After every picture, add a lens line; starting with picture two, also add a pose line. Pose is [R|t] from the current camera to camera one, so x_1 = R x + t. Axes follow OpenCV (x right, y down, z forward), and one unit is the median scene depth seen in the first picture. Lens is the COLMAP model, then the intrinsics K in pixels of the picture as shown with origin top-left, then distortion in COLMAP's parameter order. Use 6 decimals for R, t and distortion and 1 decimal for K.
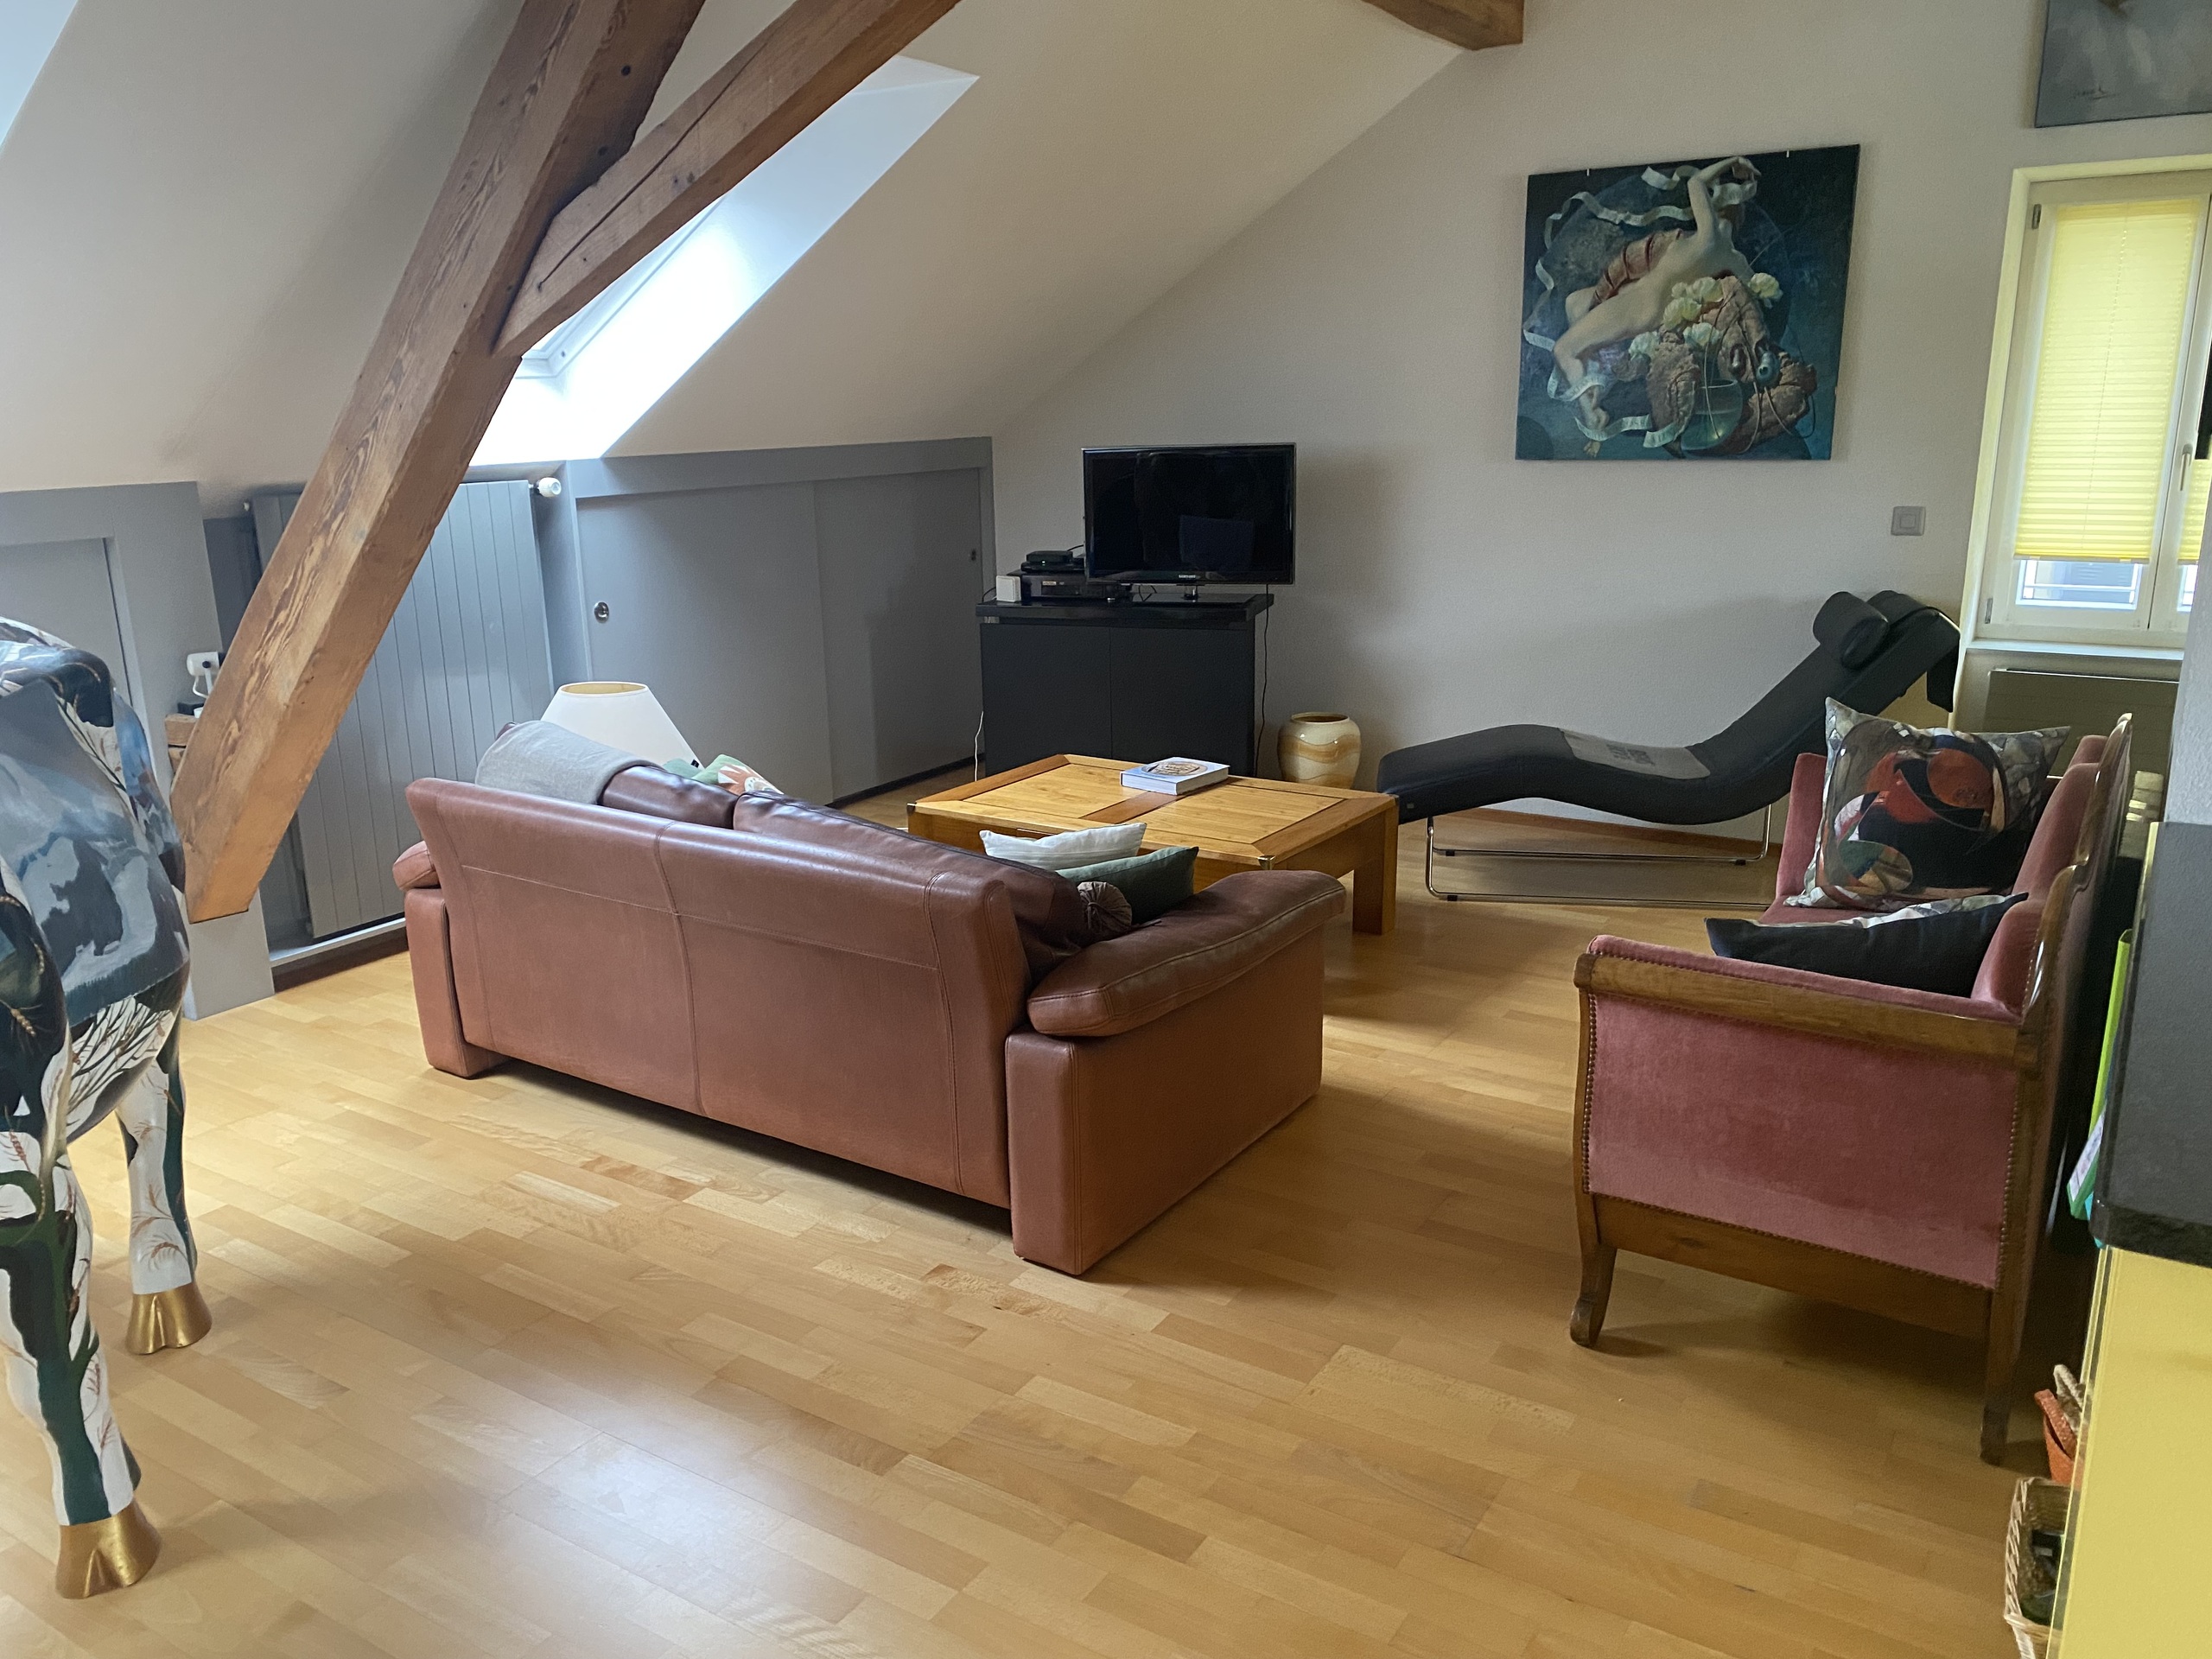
lens RADIAL K [[1684.5, 0, 1090.2], [0, 1684.5, 837.4], [0, 0, 1]] dist [0.045062, -0.067476]
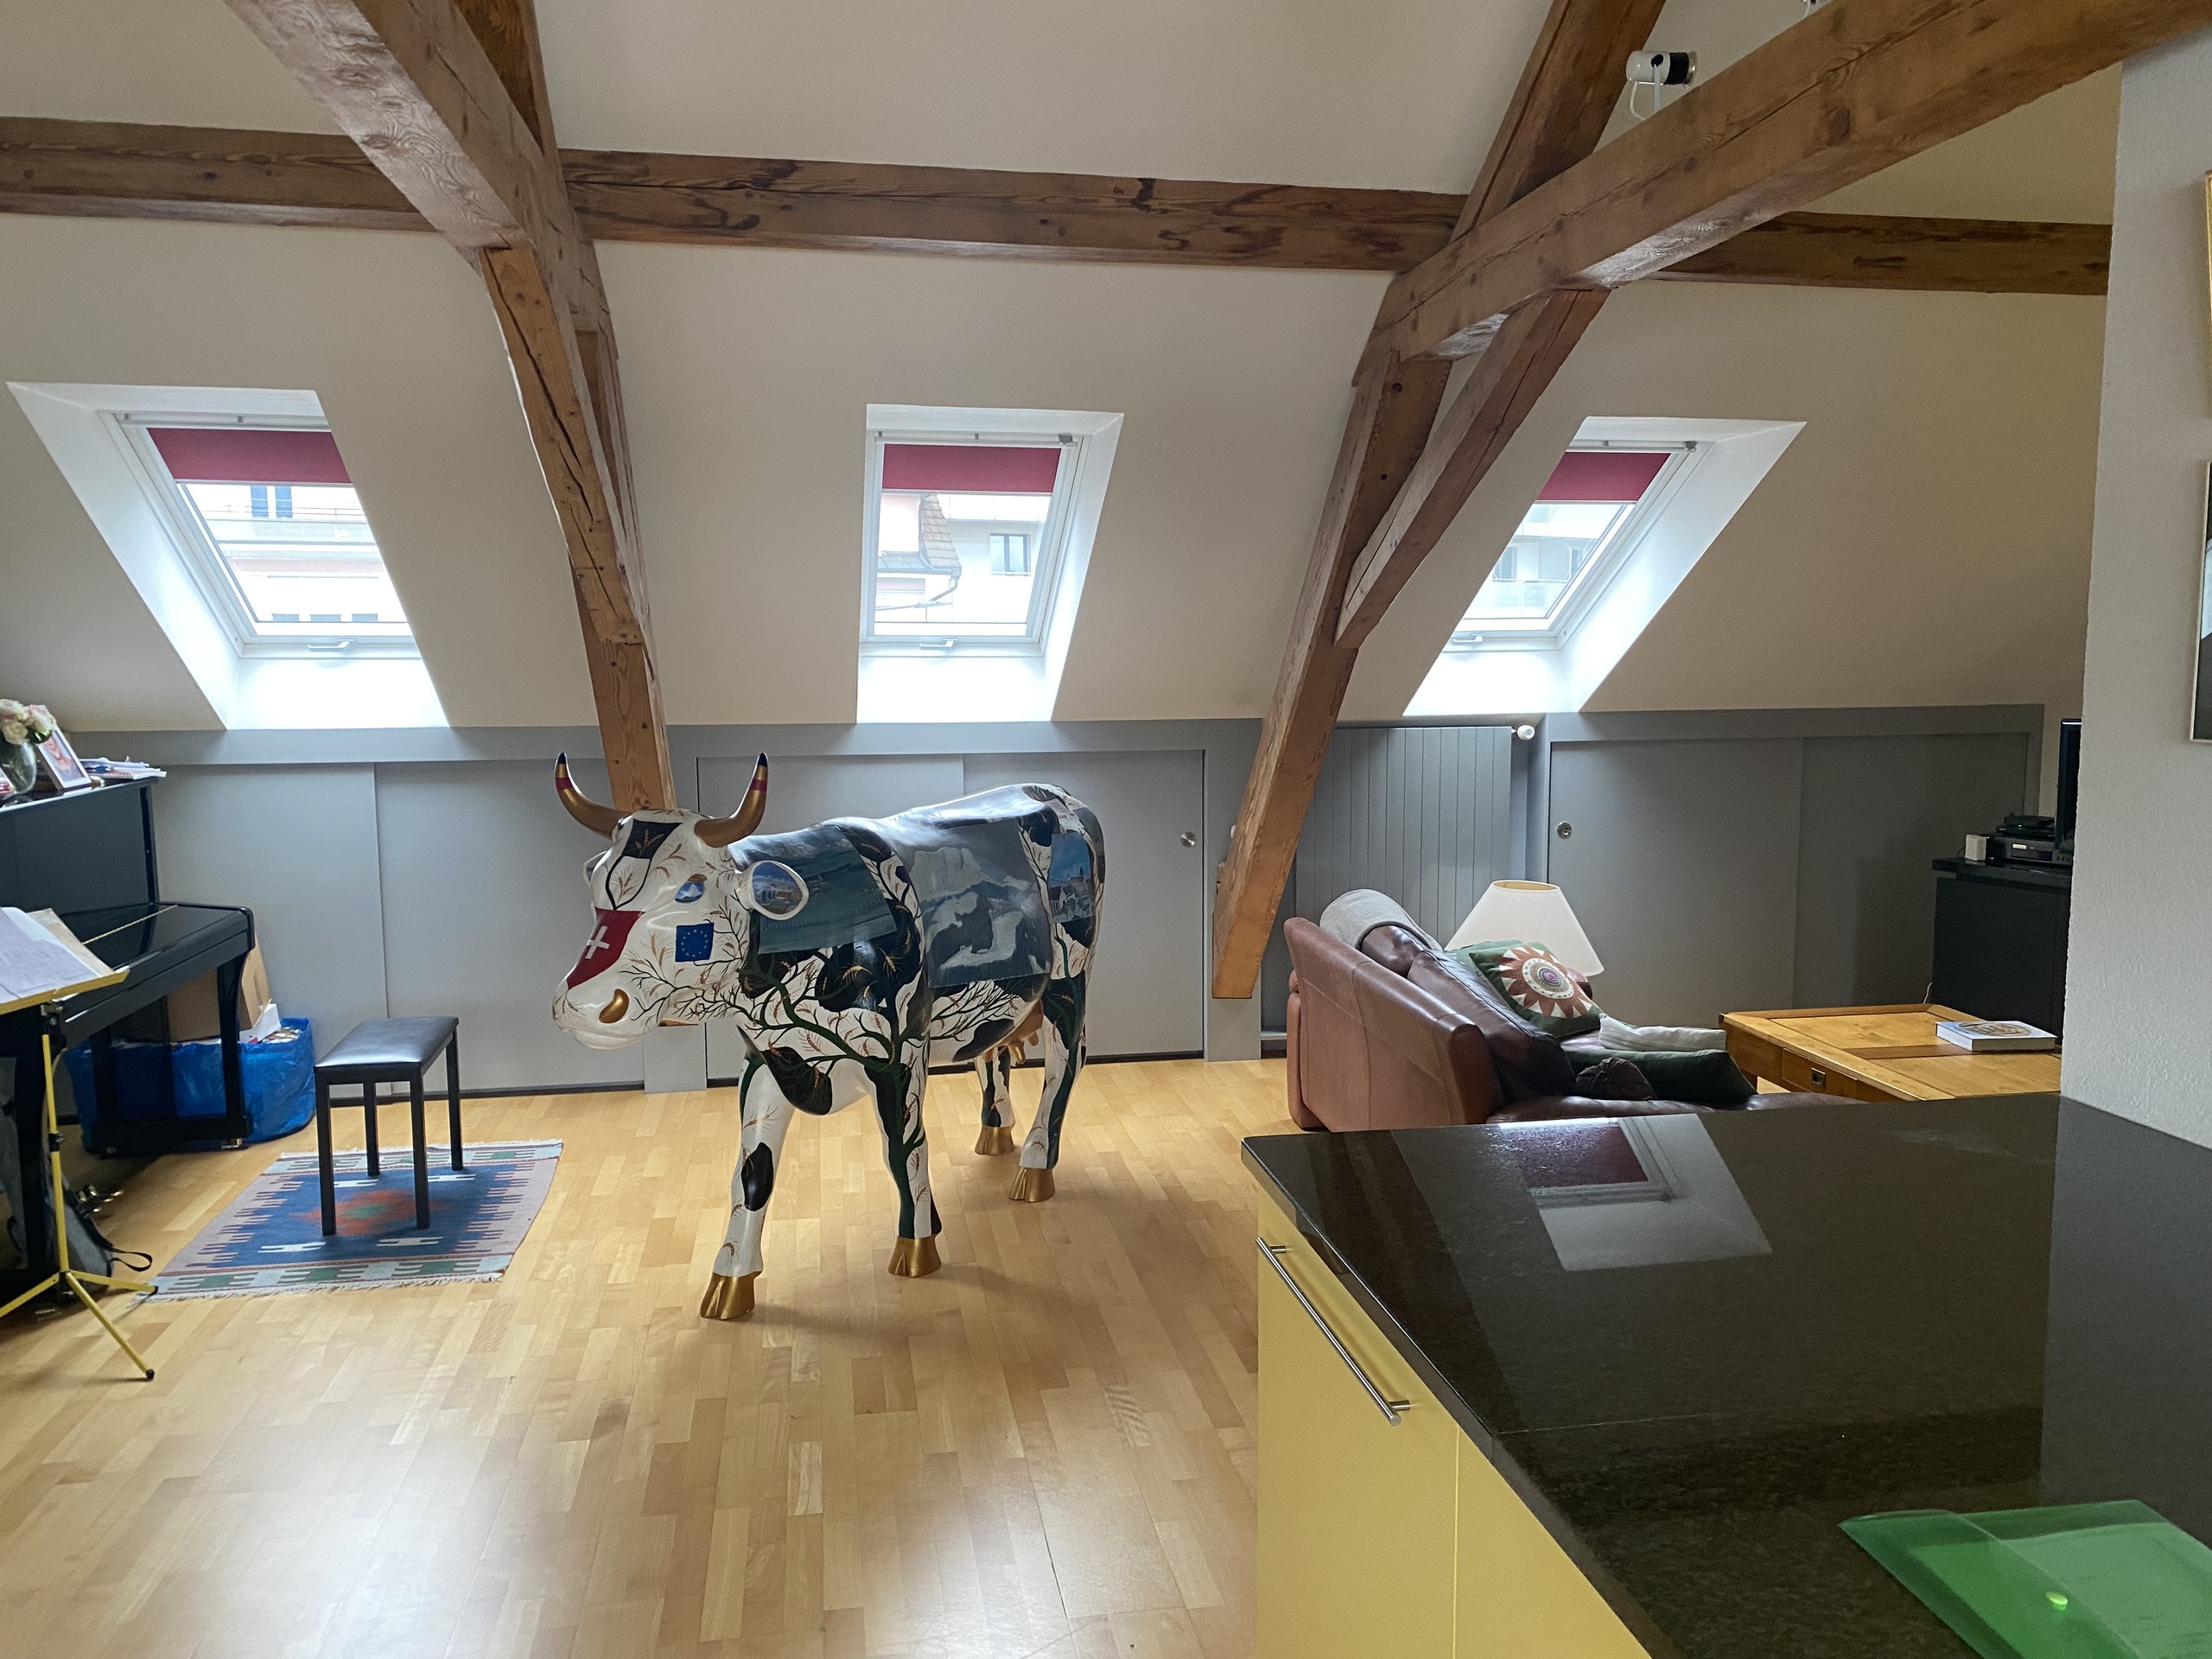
lens RADIAL K [[1679.3, 0, 1108.8], [0, 1679.3, 823.2], [0, 0, 1]] dist [0.149765, -0.270073]
pose [[0.678687, 0.092349, -0.728598, 0.633208], [-0.194596, 0.979217, -0.057150, 0.001737], [0.708178, 0.180570, 0.682553, -0.169633]]
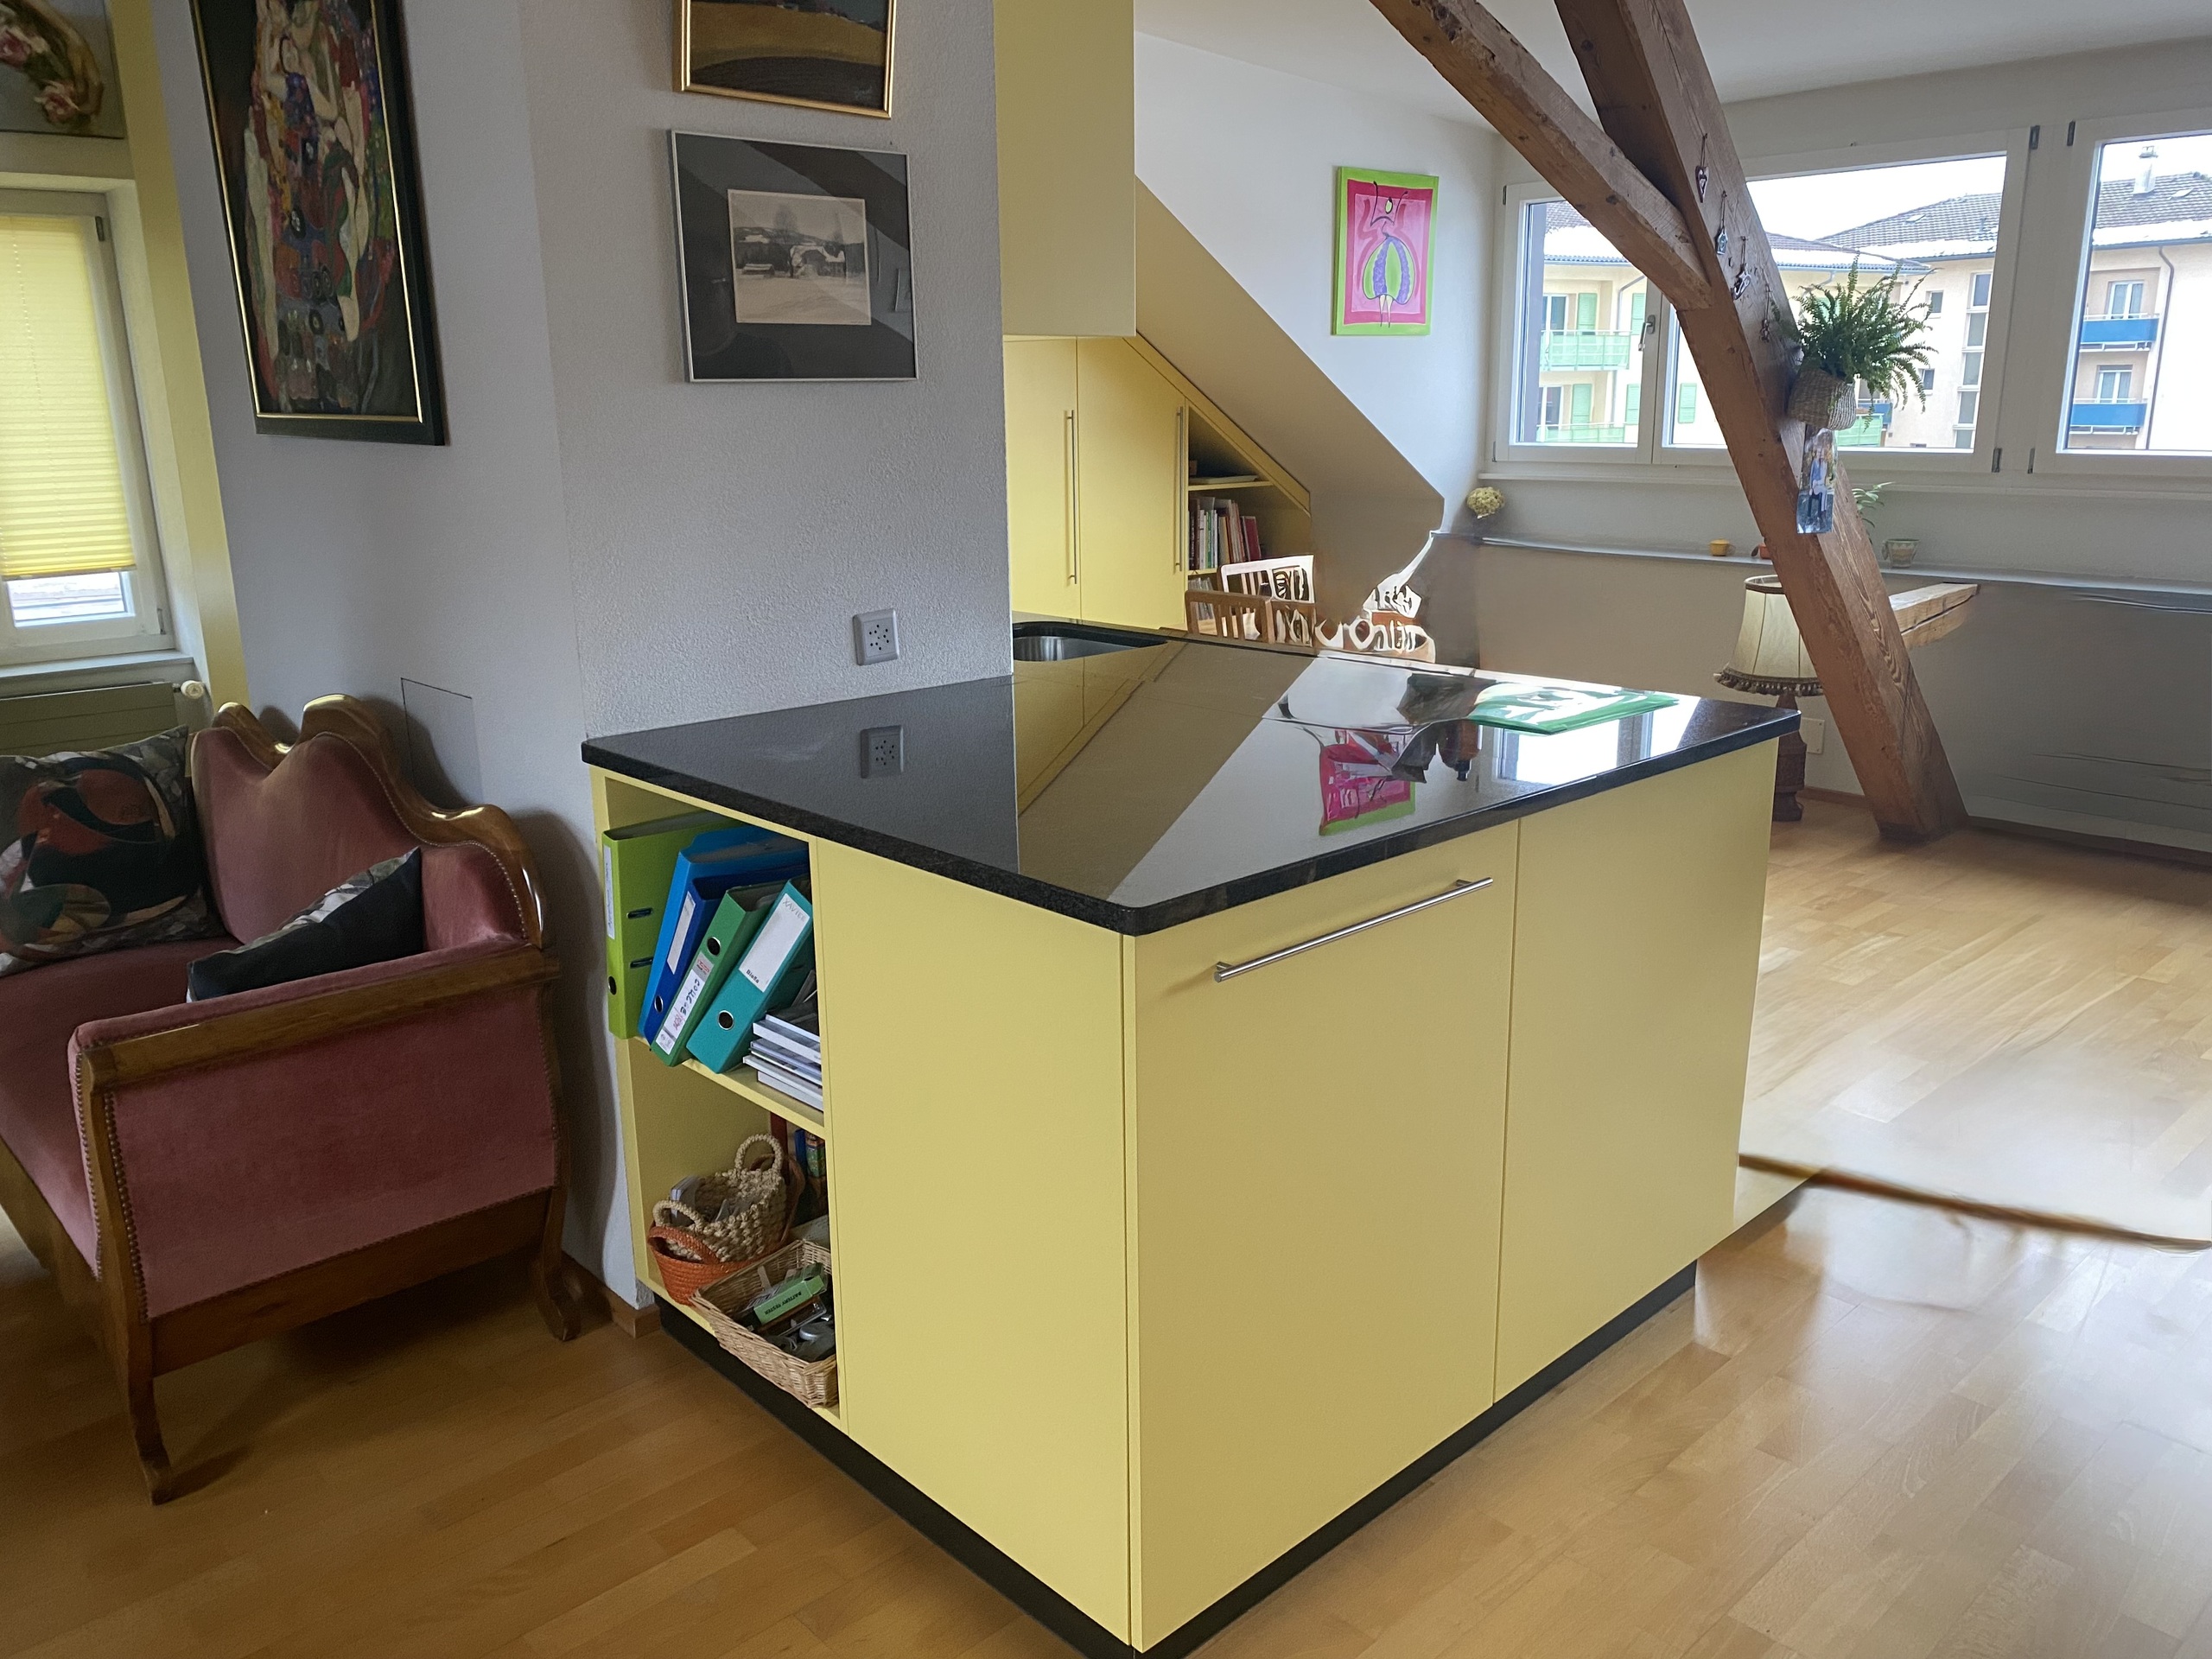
lens RADIAL K [[1679.8, 0, 1117.3], [0, 1679.8, 831.0], [0, 0, 1]] dist [0.046591, -0.057759]
pose [[0.243181, -0.232710, 0.941652, -0.256577], [0.256081, 0.951754, 0.169074, -0.033308], [-0.935567, 0.200024, 0.291042, 0.197269]]
